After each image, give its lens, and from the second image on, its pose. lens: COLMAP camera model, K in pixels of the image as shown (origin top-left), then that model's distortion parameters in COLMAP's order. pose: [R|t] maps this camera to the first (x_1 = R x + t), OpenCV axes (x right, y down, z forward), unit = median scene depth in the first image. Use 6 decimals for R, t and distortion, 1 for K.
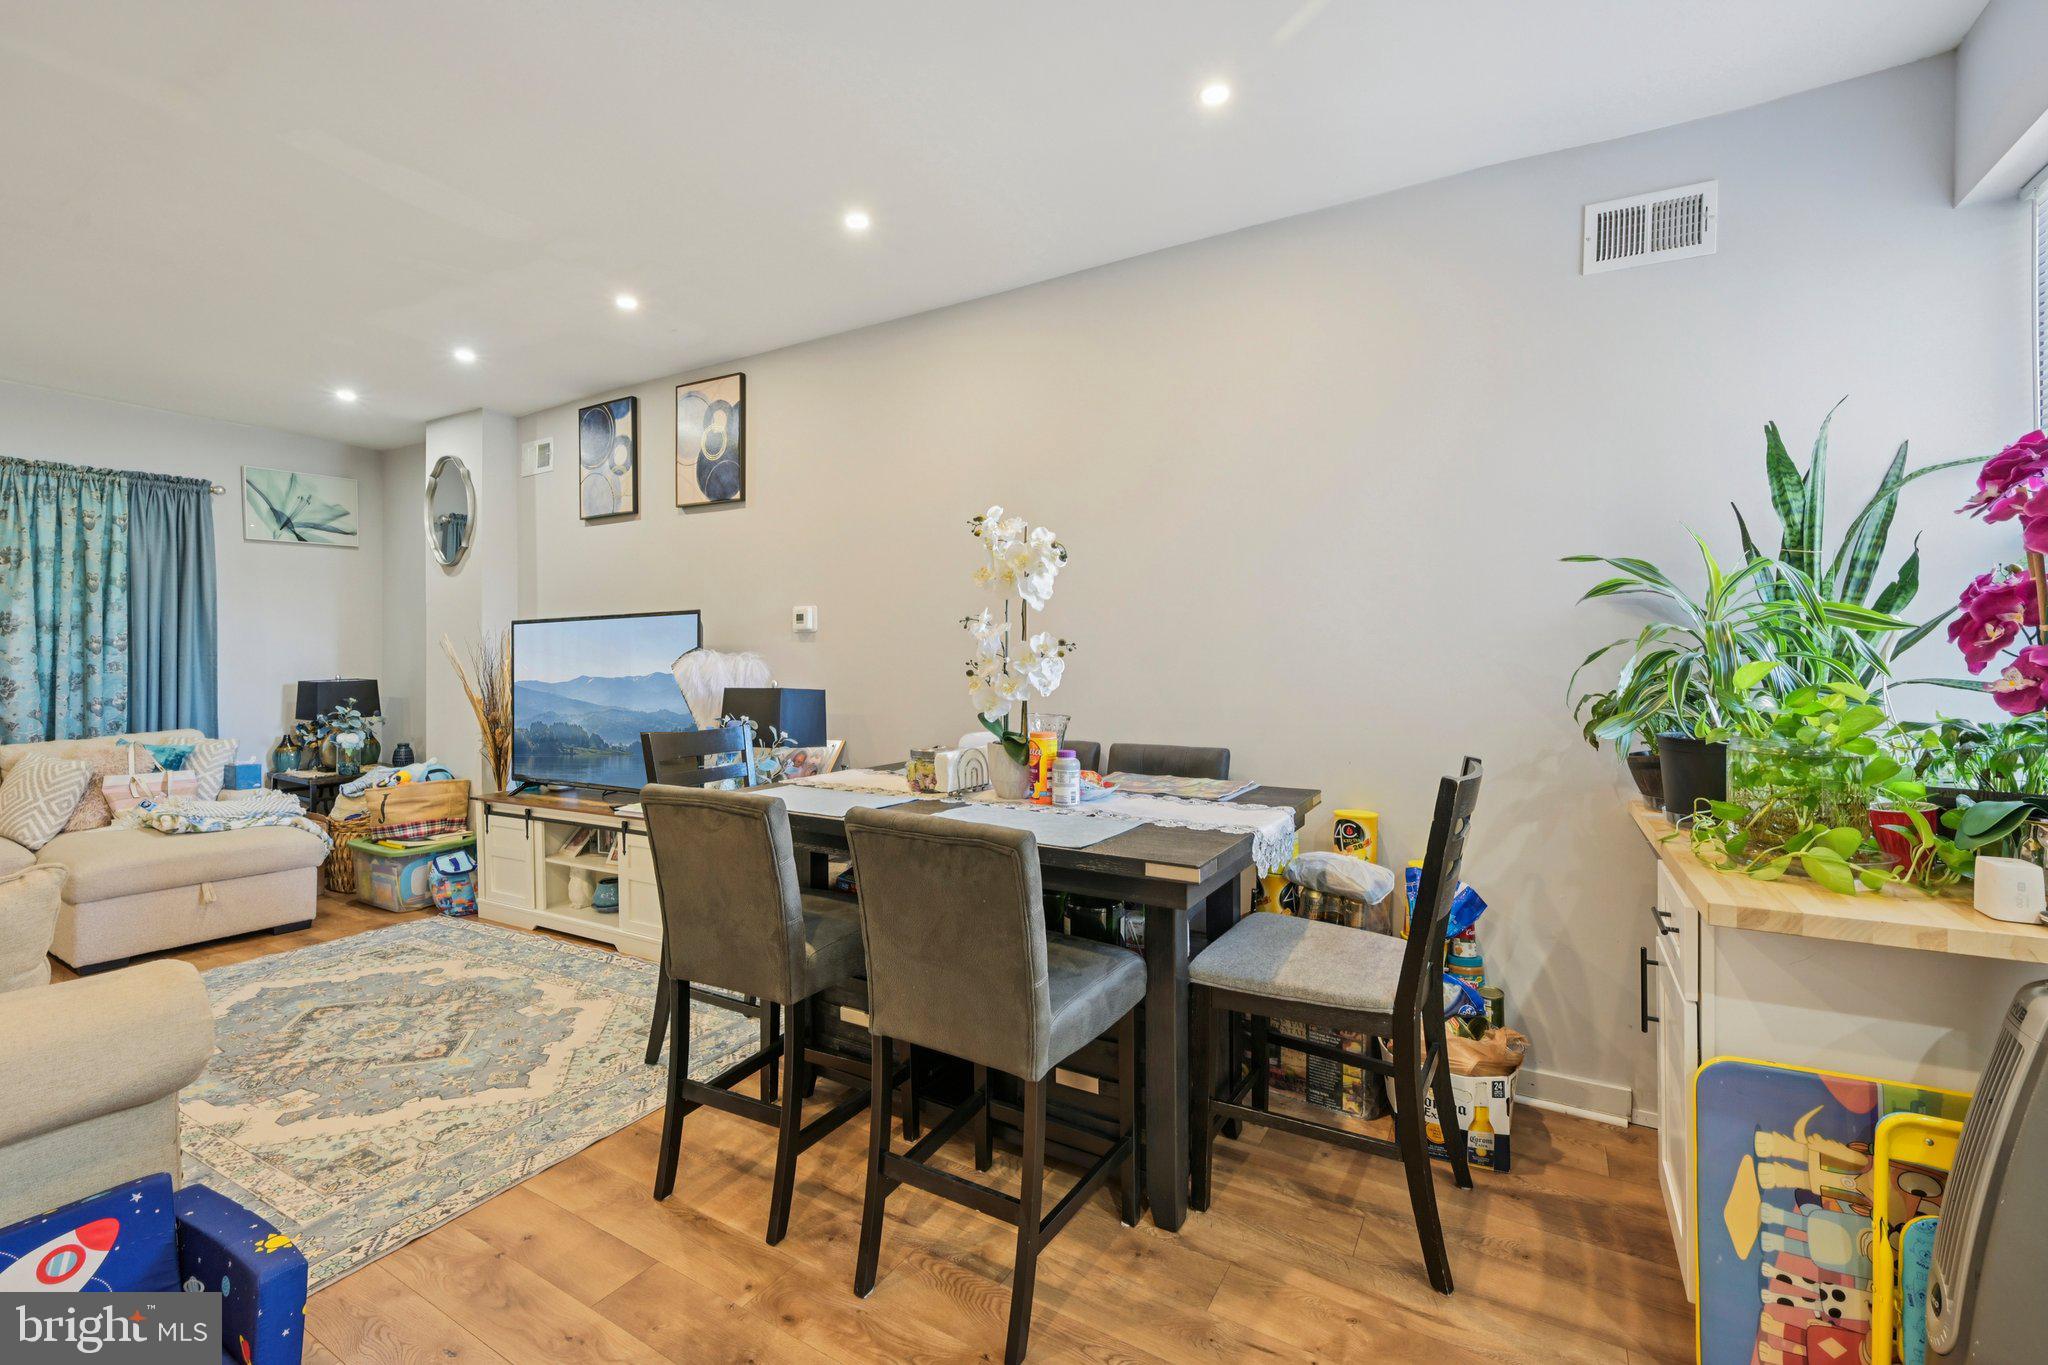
lens RADIAL K [[861.9, 0, 1023.0], [0, 861.9, 657.3], [0, 0, 1]] dist [-0.000867, -0.000169]
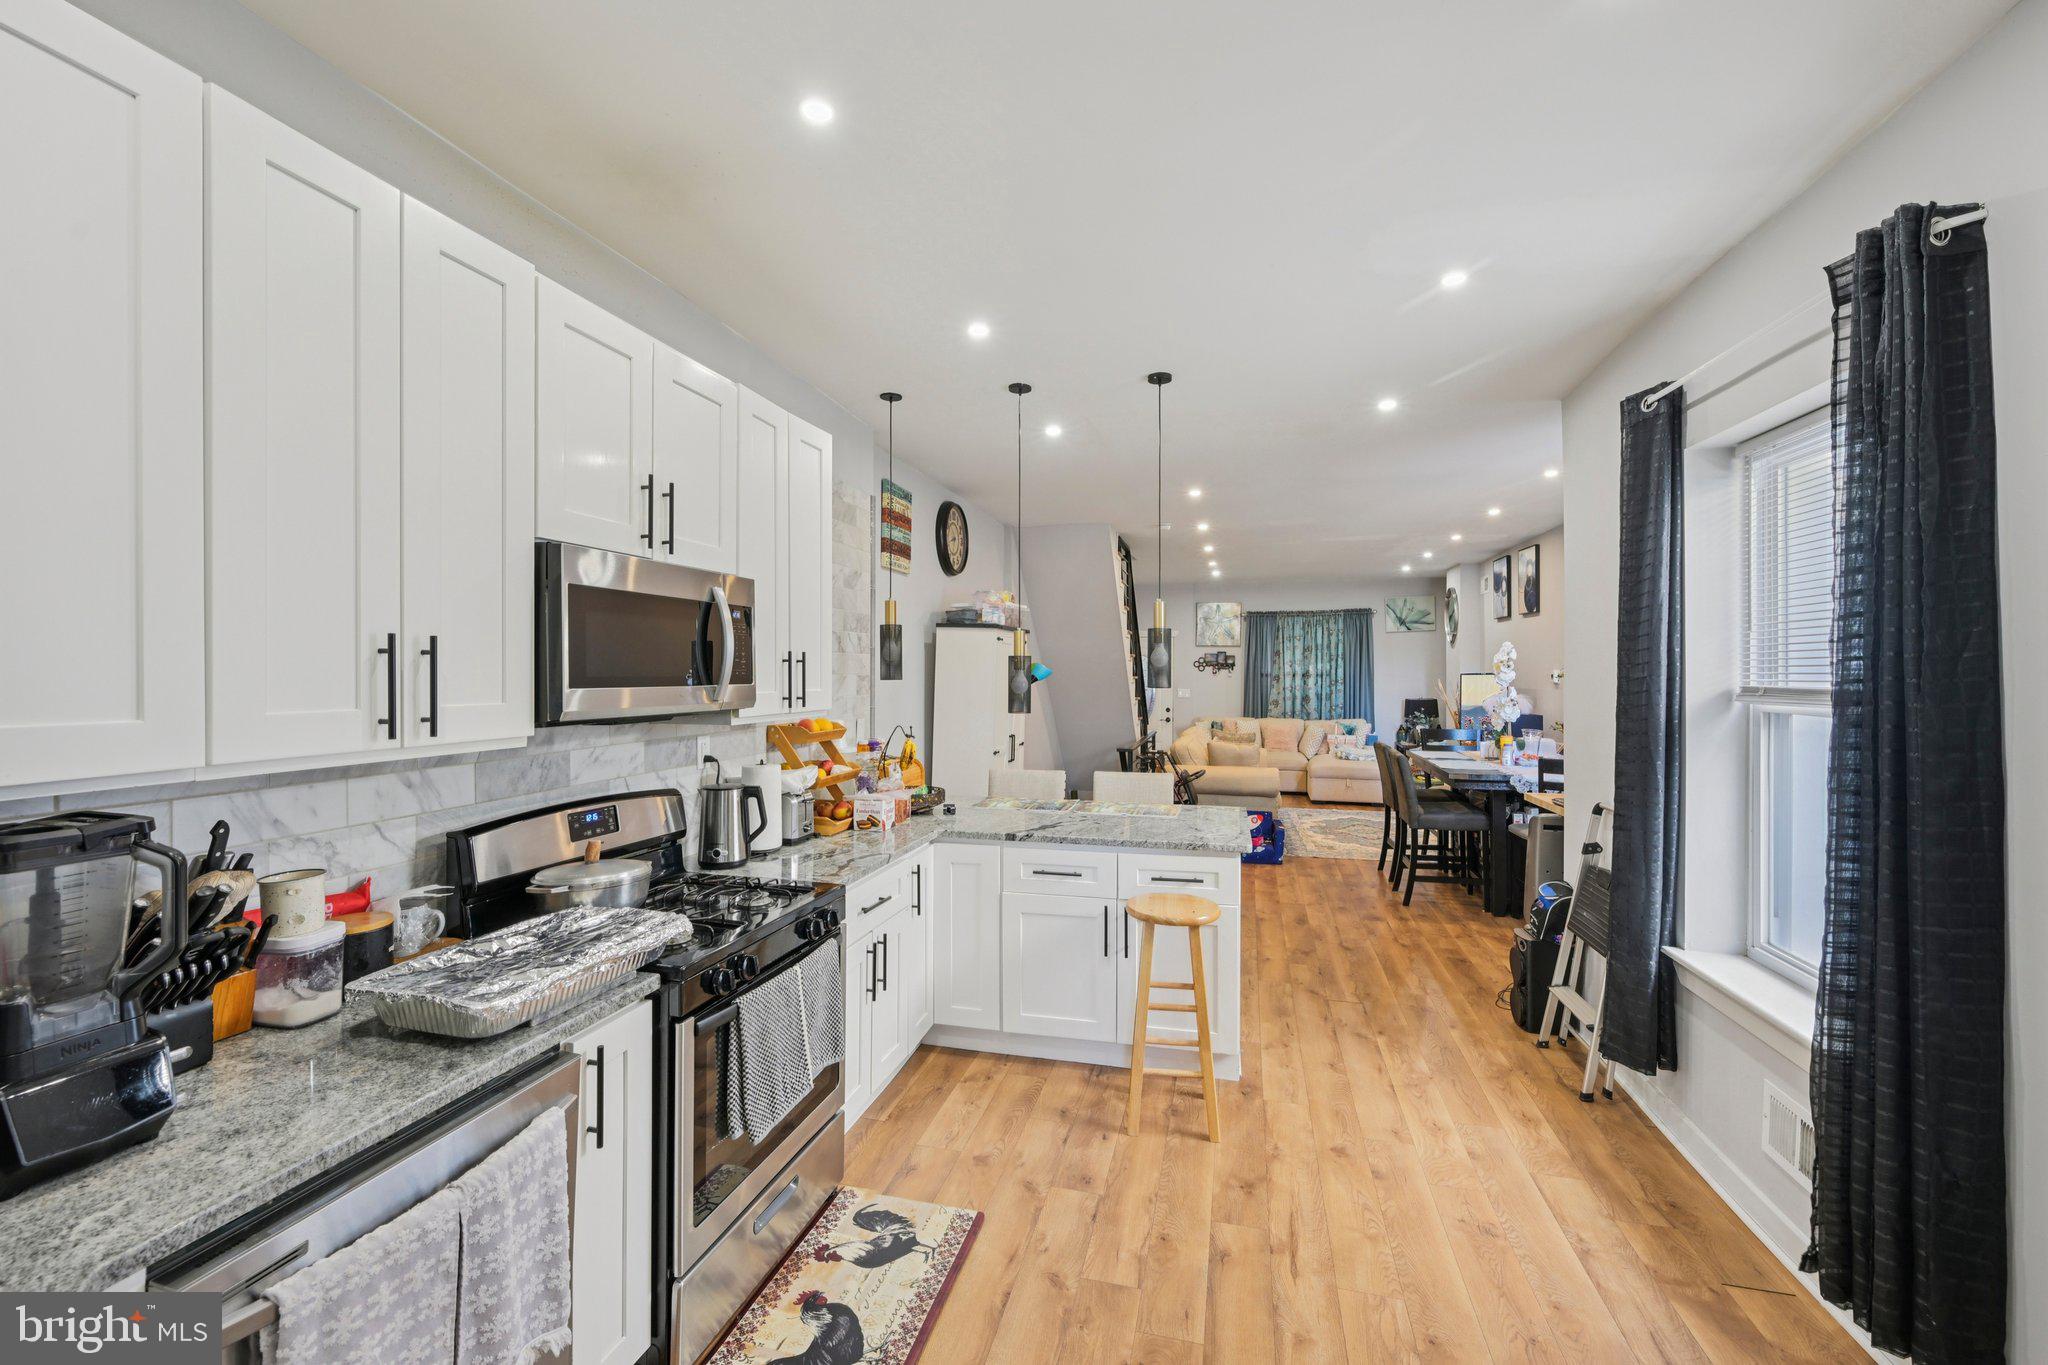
lens RADIAL K [[842.4, 0, 1015.7], [0, 842.4, 675.5], [0, 0, 1]] dist [-0.000173, -0.000062]
pose [[0.260356, 0.006125, -0.965493, 1.034669], [0.005664, 0.999953, 0.007871, -0.059368], [0.965496, -0.007518, 0.260310, -0.514120]]
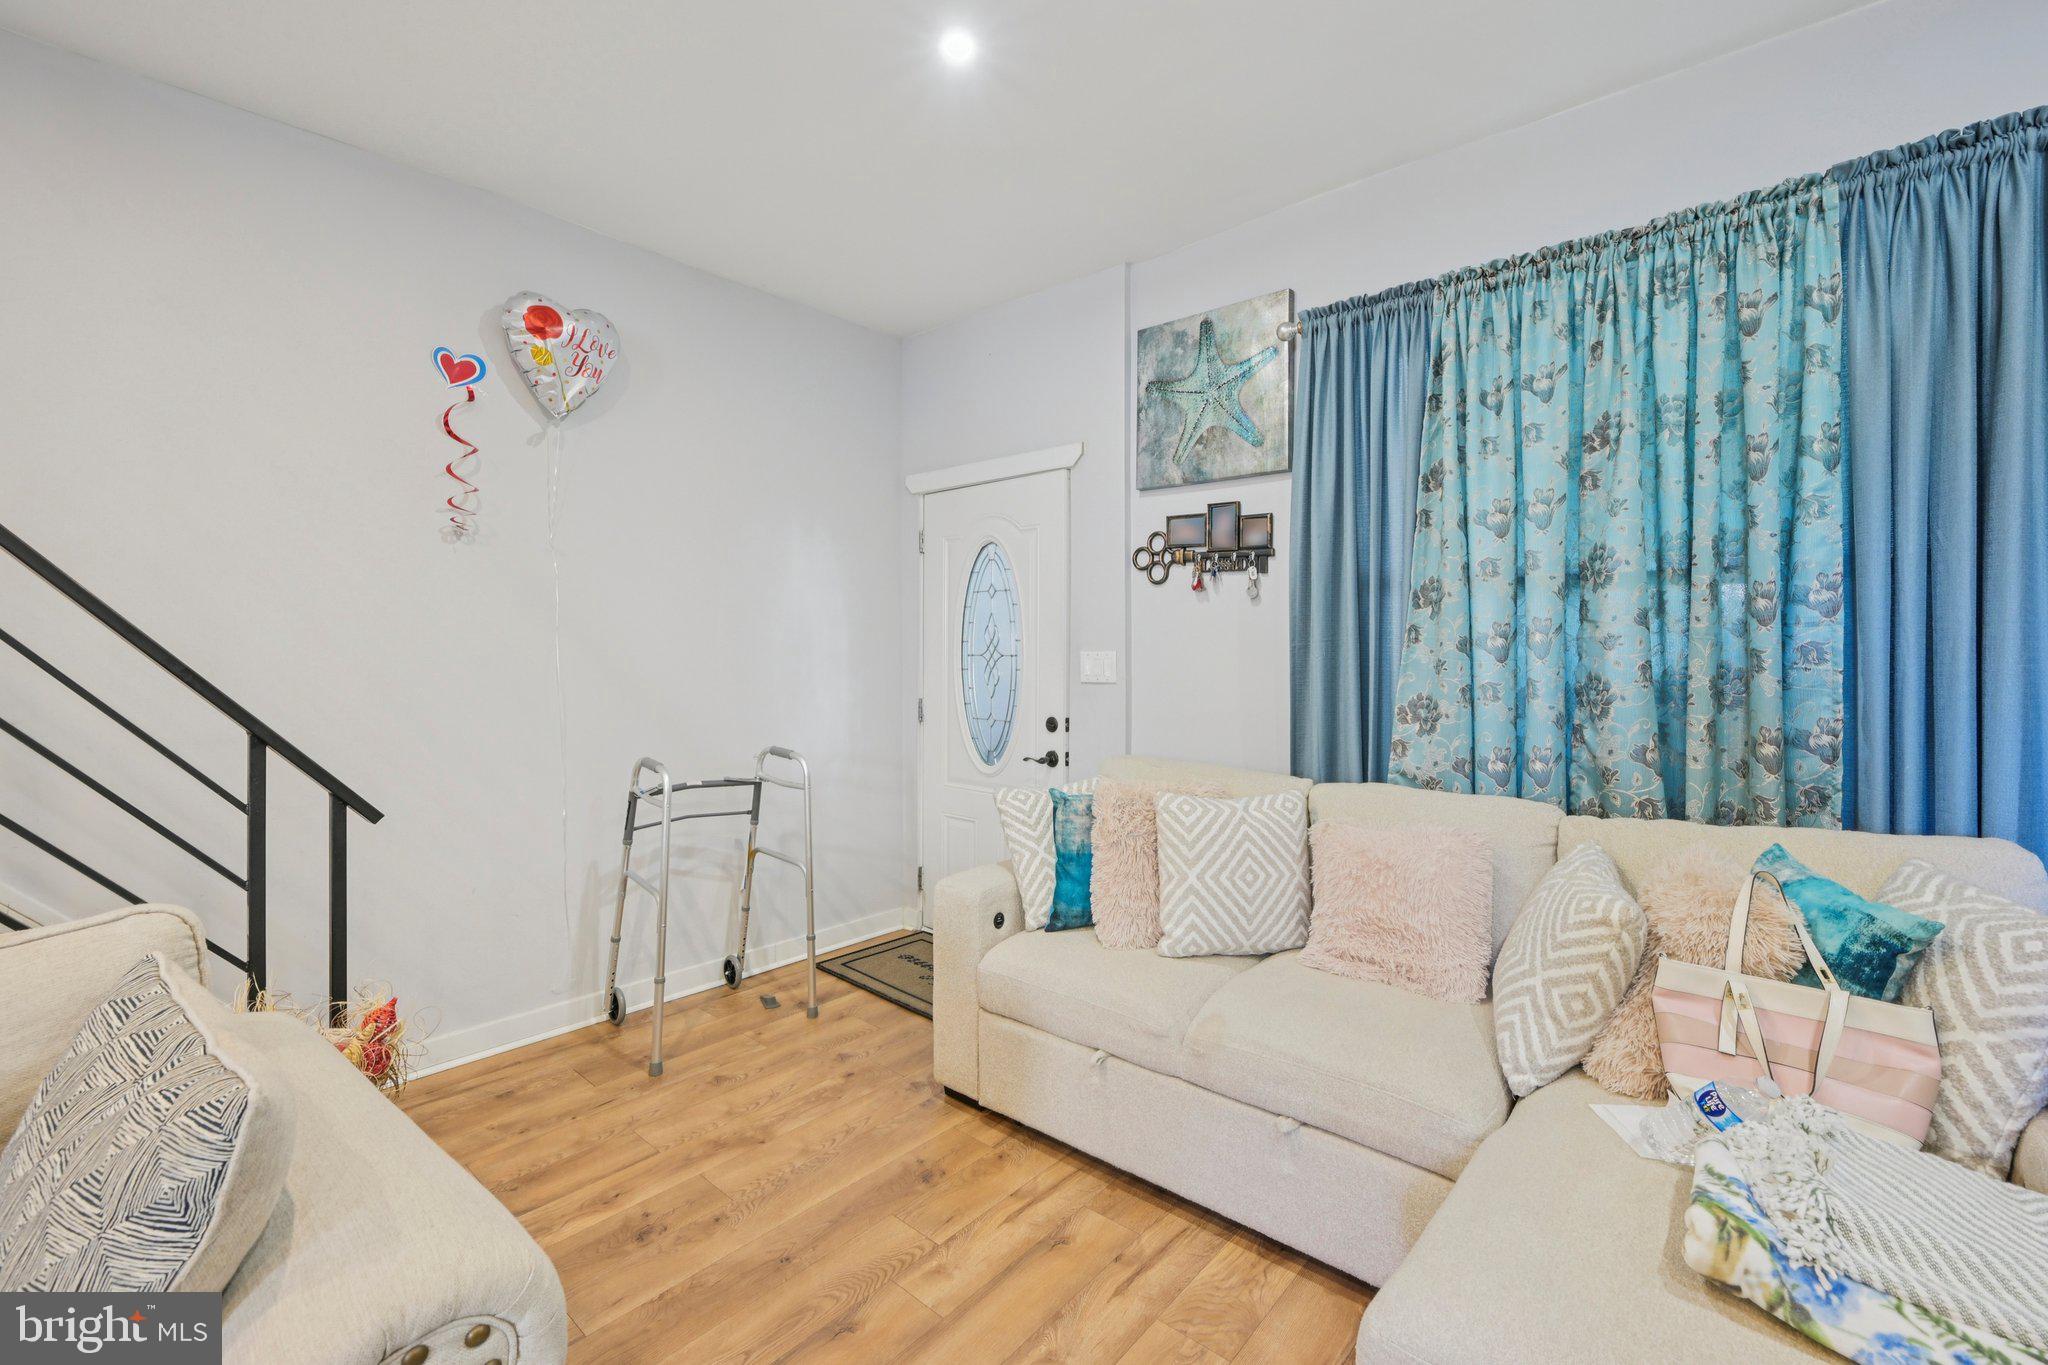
lens RADIAL K [[861.9, 0, 1023.0], [0, 861.9, 657.3], [0, 0, 1]] dist [-0.000867, -0.000169]
pose [[-0.183882, 0.001734, -0.982947, -0.609656], [0.005065, 0.999987, 0.000816, 0.010229], [0.982935, -0.004829, -0.183888, 0.738636]]
